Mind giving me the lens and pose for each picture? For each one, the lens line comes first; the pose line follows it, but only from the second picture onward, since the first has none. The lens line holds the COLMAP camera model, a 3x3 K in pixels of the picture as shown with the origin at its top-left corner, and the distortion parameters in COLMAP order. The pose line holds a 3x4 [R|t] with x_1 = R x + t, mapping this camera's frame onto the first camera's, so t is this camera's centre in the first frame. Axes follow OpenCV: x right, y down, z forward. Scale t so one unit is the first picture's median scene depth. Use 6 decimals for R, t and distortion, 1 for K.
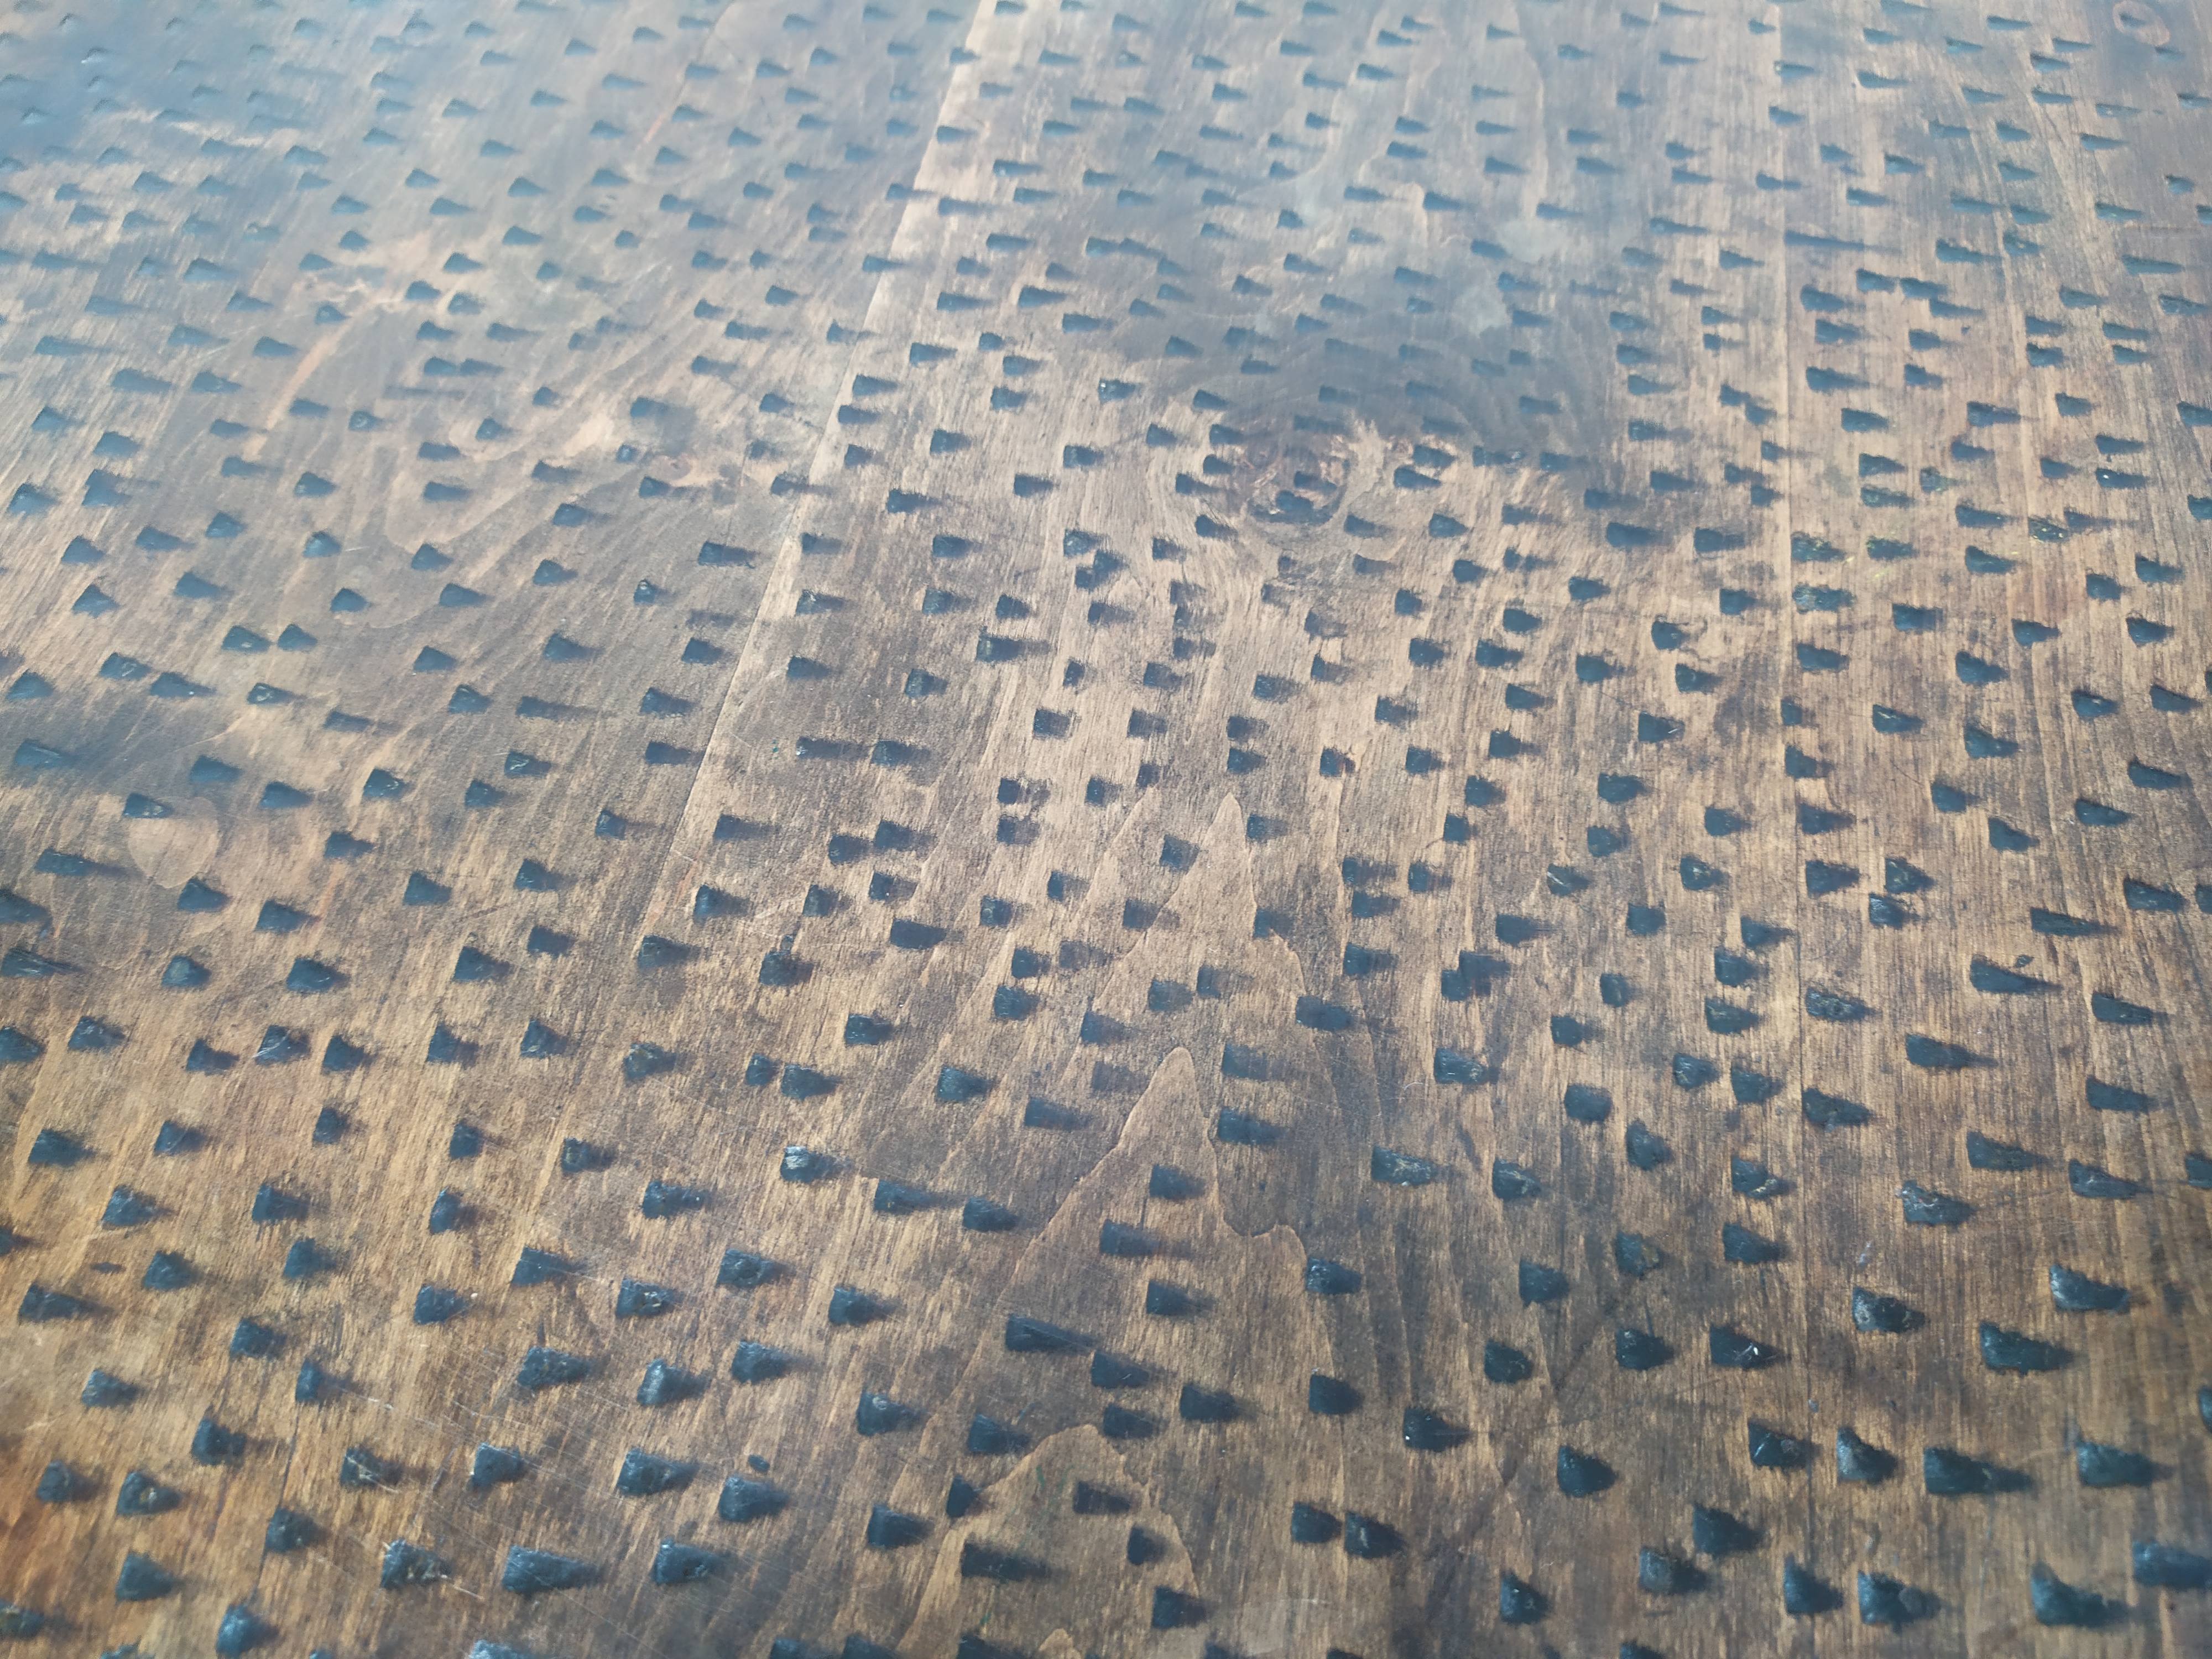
lens RADIAL K [[1681.0, 0, 1112.5], [0, 1681.0, 841.8], [0, 0, 1]] dist [0.034155, -0.065188]
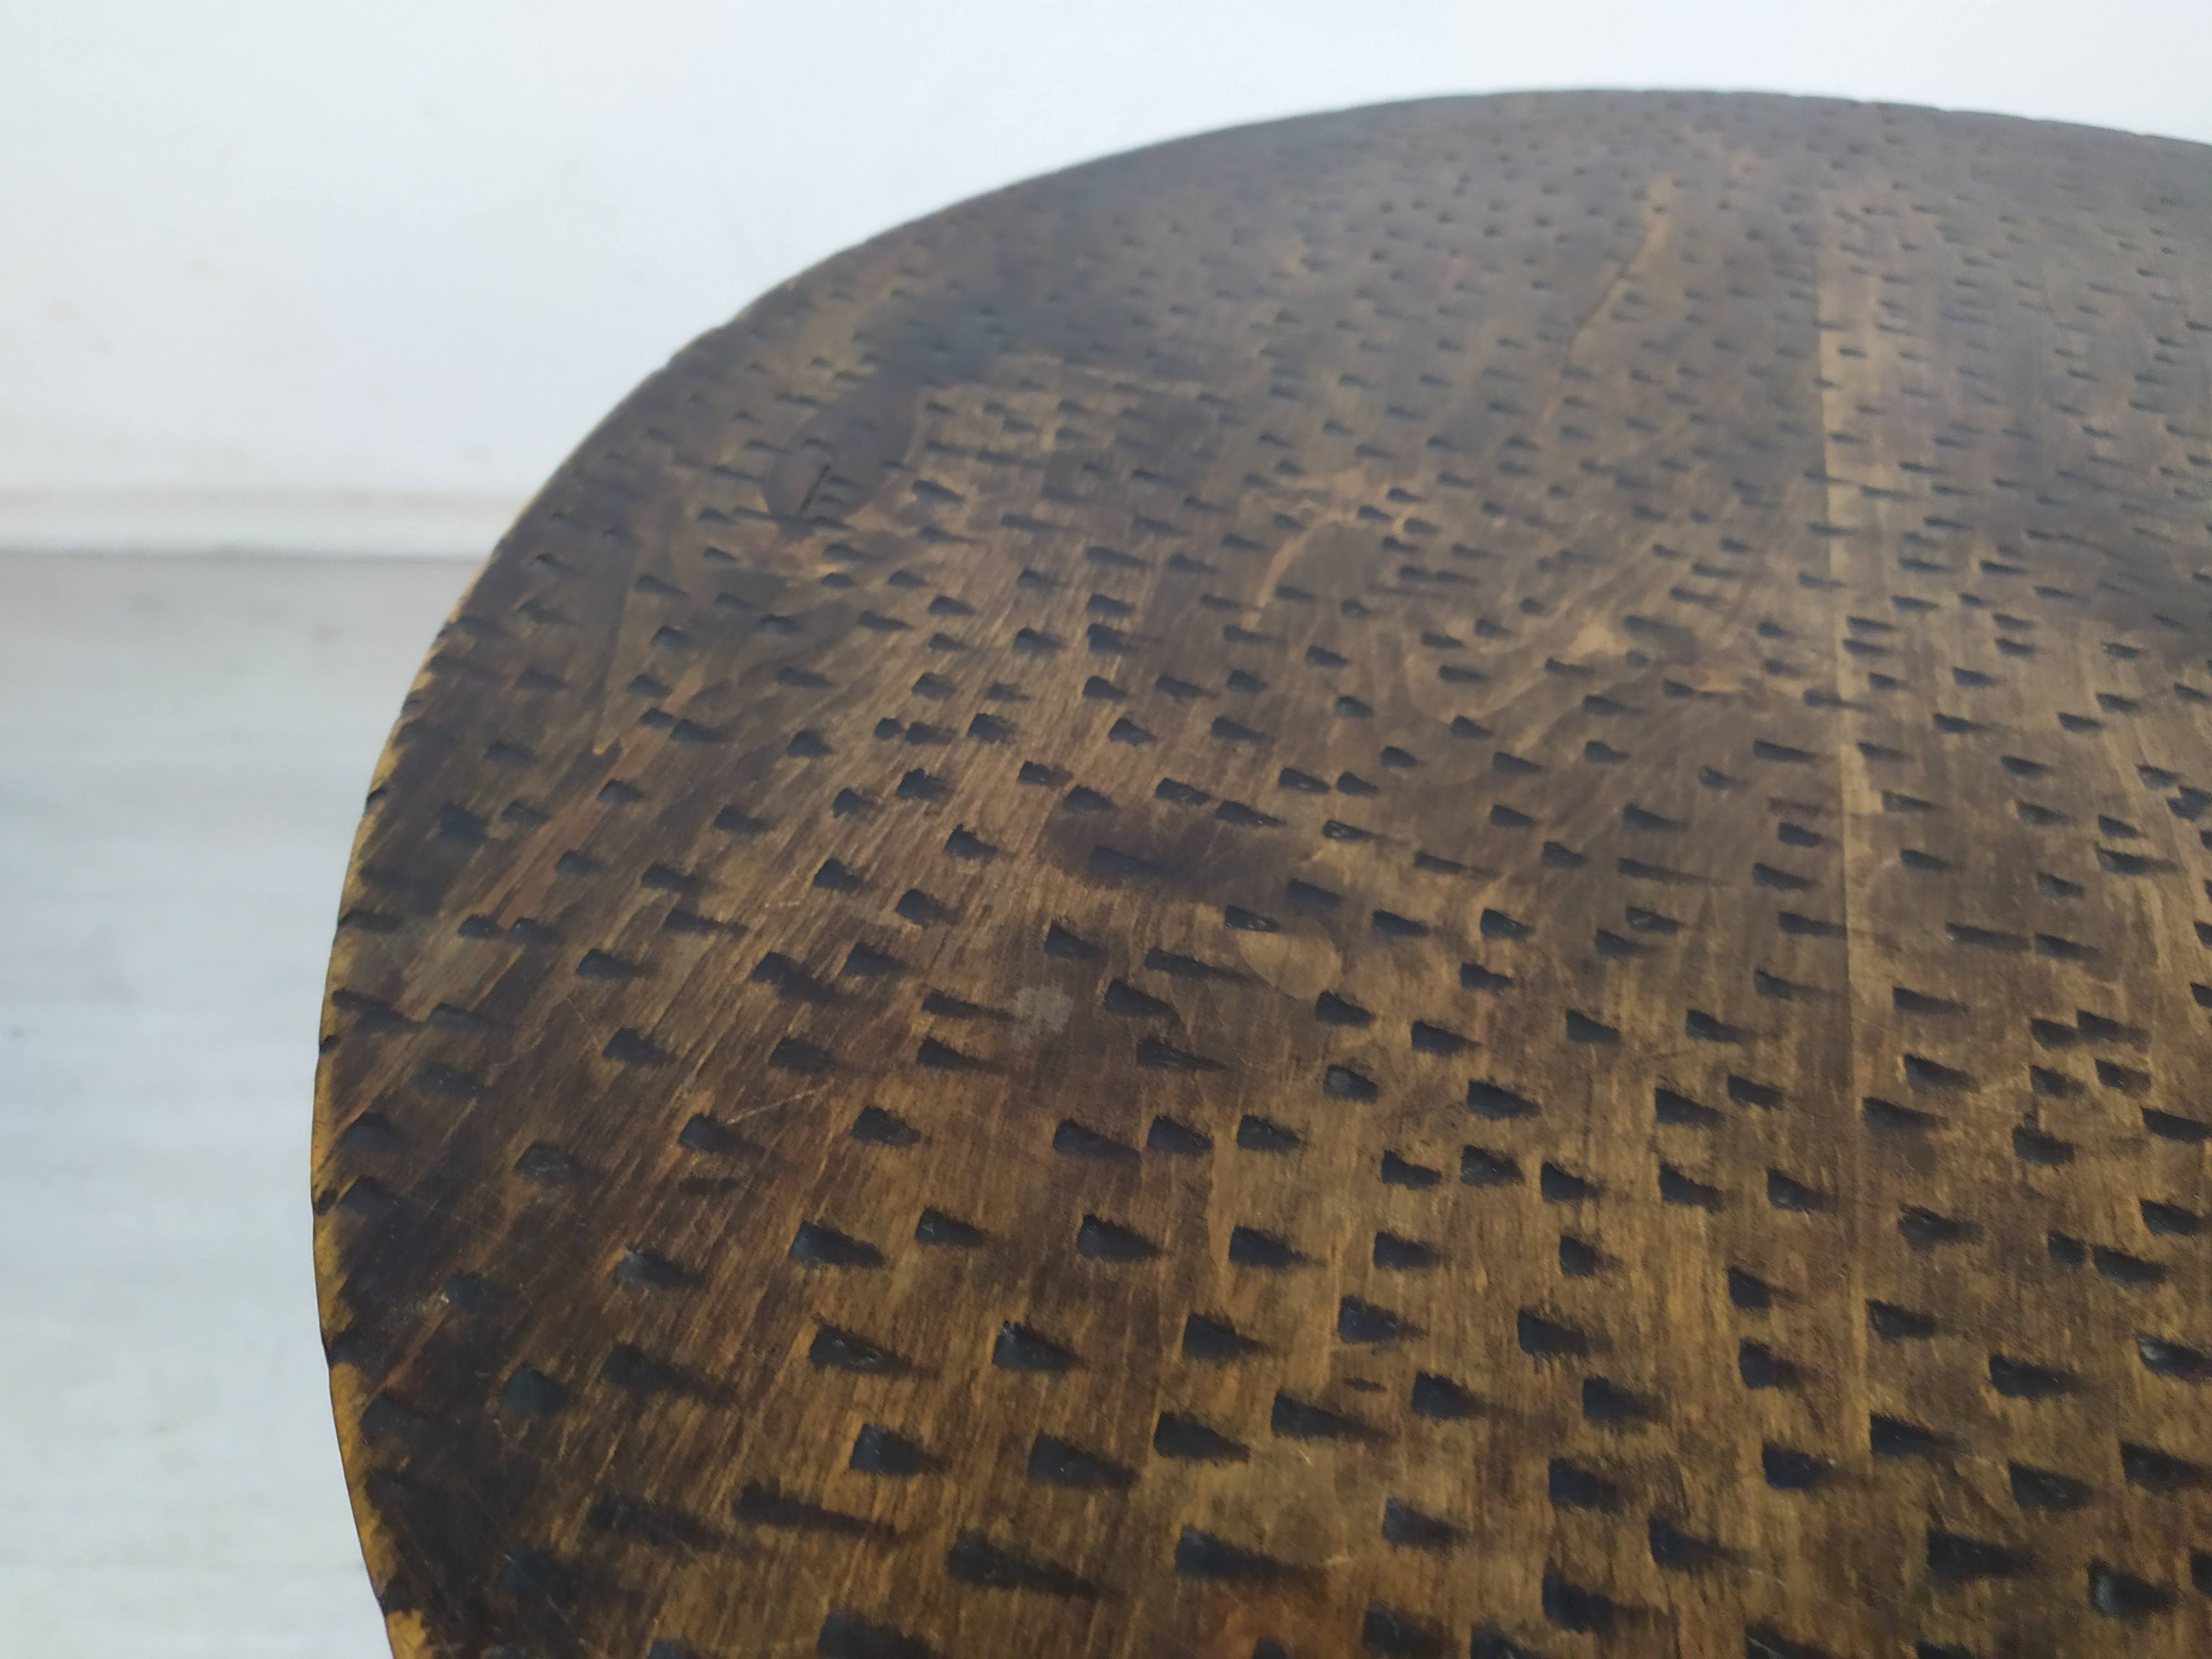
lens RADIAL K [[1719.5, 0, 1106.0], [0, 1719.5, 829.5], [0, 0, 1]] dist [0.021738, -0.065098]
pose [[0.994137, 0.098913, -0.043684, -0.618917], [-0.107556, 0.946161, -0.305306, 0.231259], [0.011133, 0.308214, 0.951252, 0.085486]]
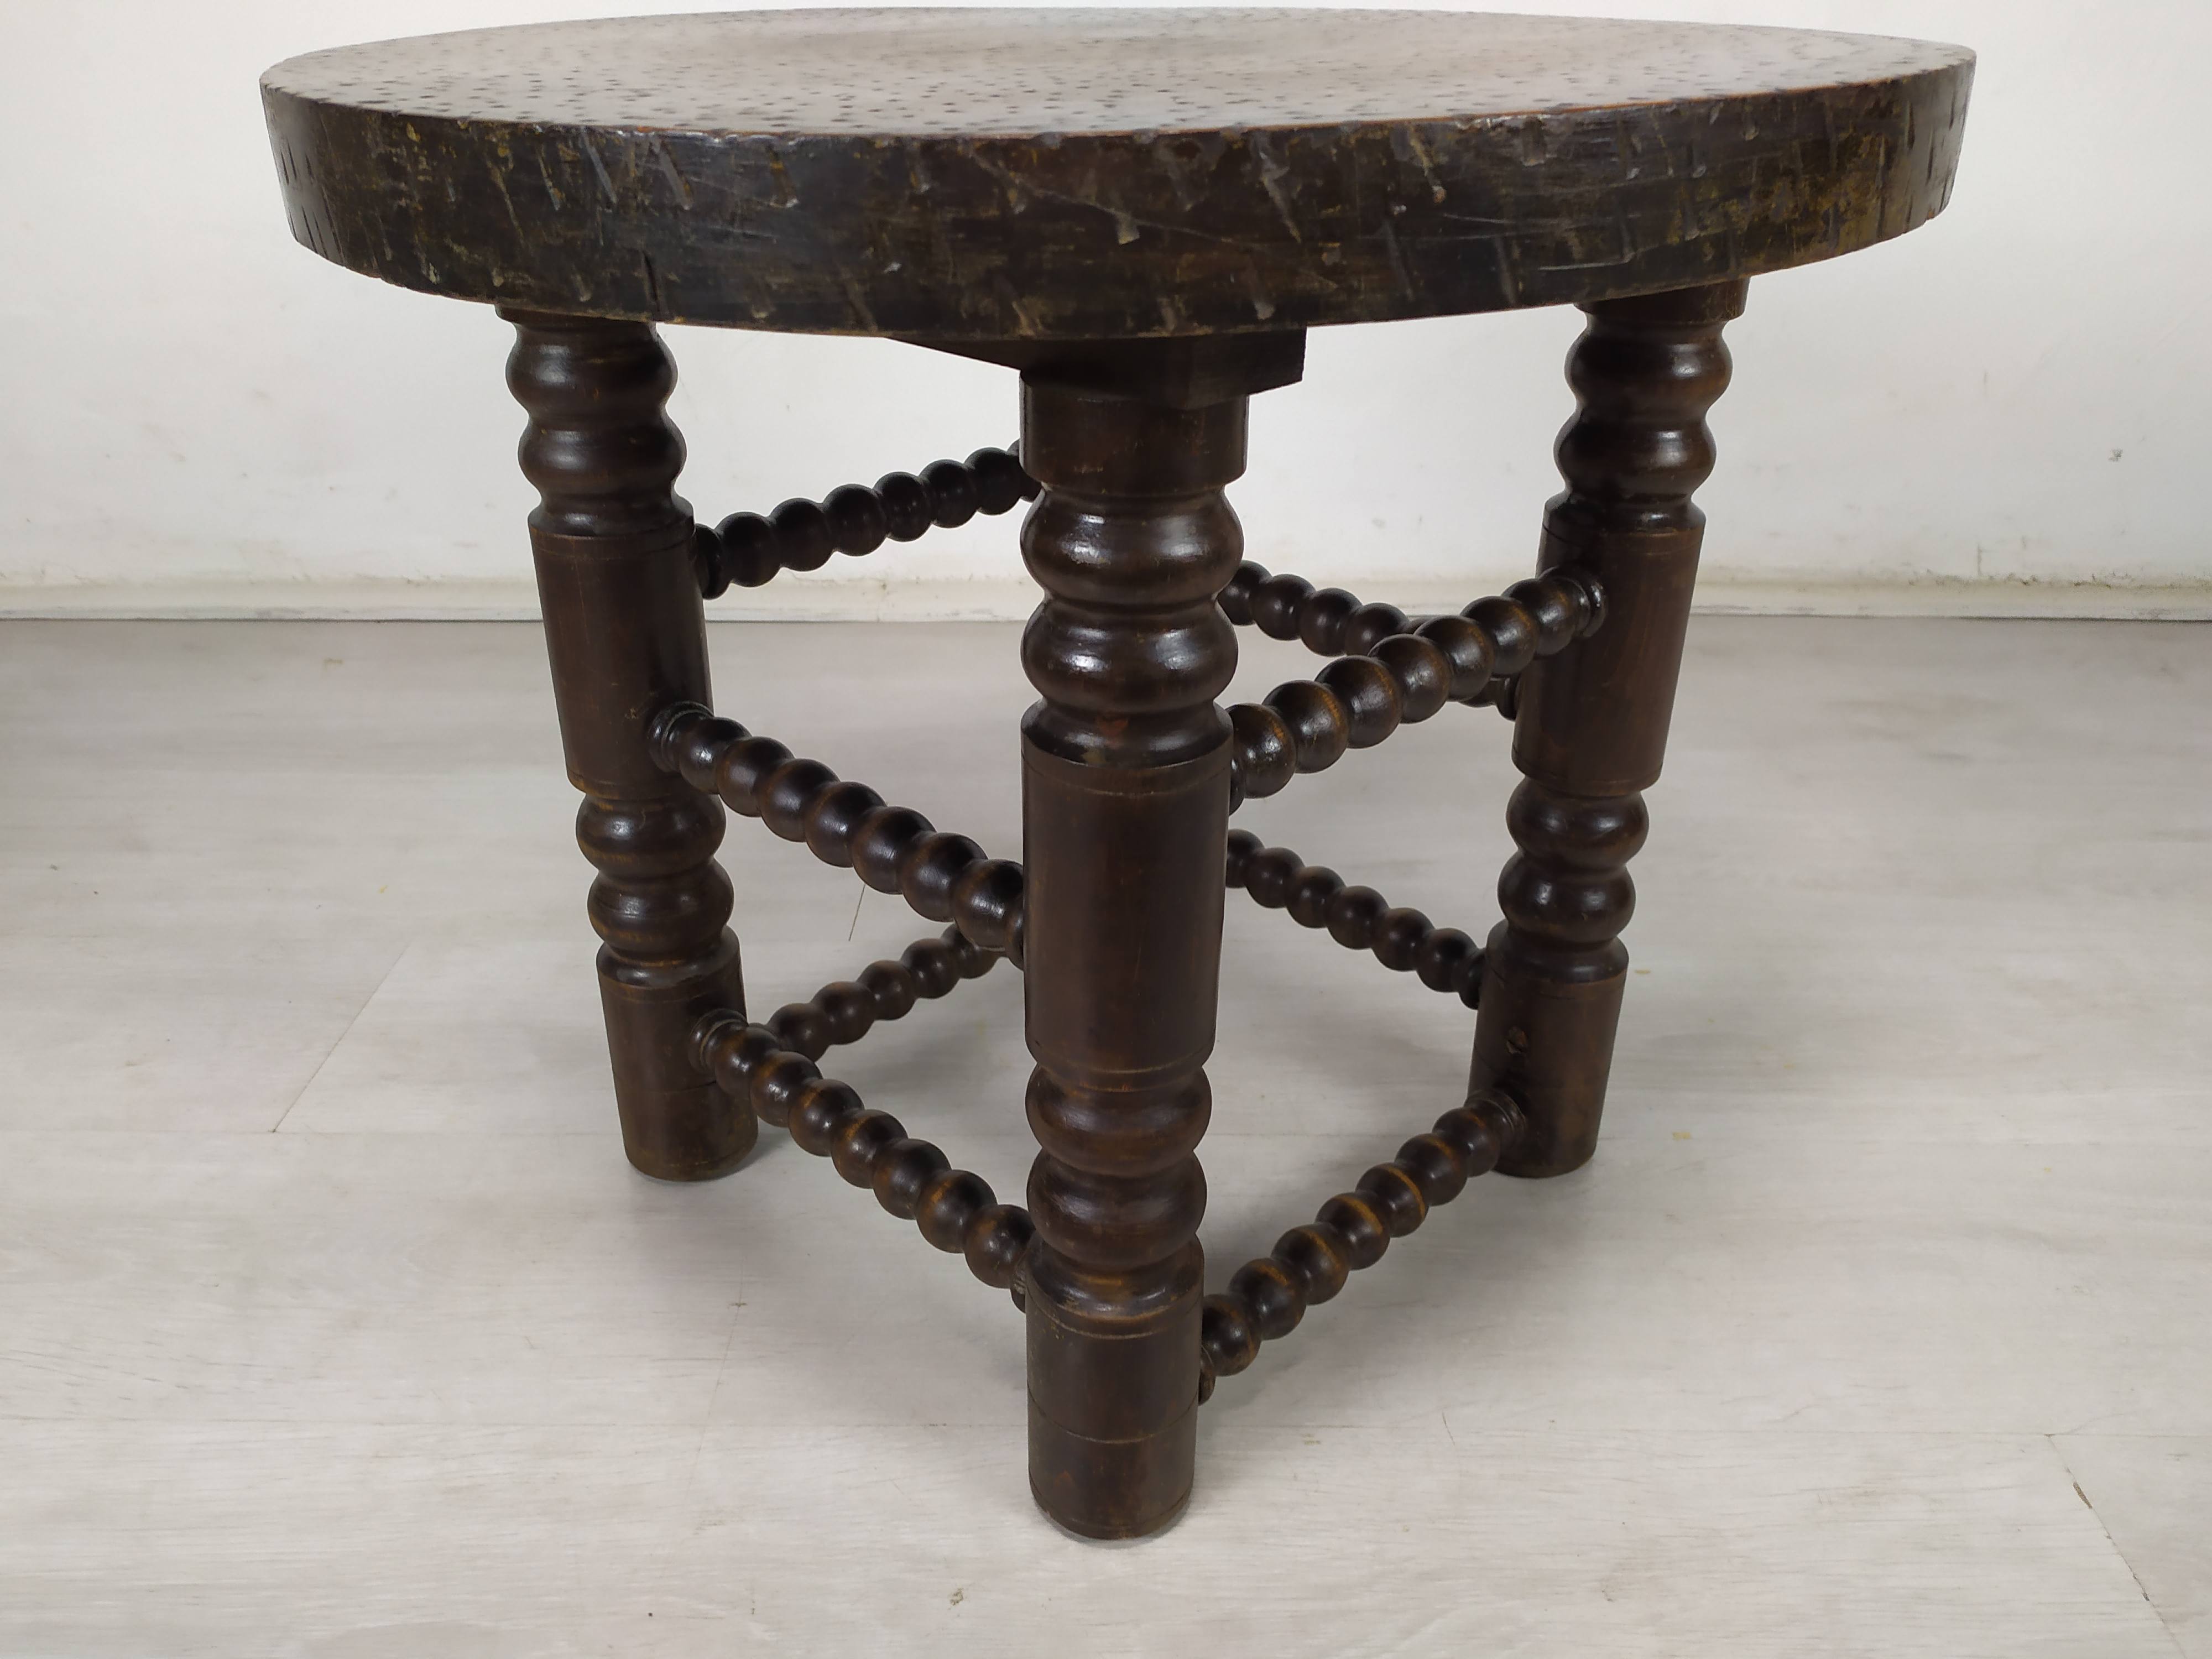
lens RADIAL K [[1696.6, 0, 1103.3], [0, 1696.6, 854.8], [0, 0, 1]] dist [0.013401, -0.012590]
pose [[0.994367, 0.069165, -0.080321, 0.132625], [-0.100457, 0.856702, -0.505934, 1.742933], [0.033818, 0.511153, 0.858824, -0.221369]]
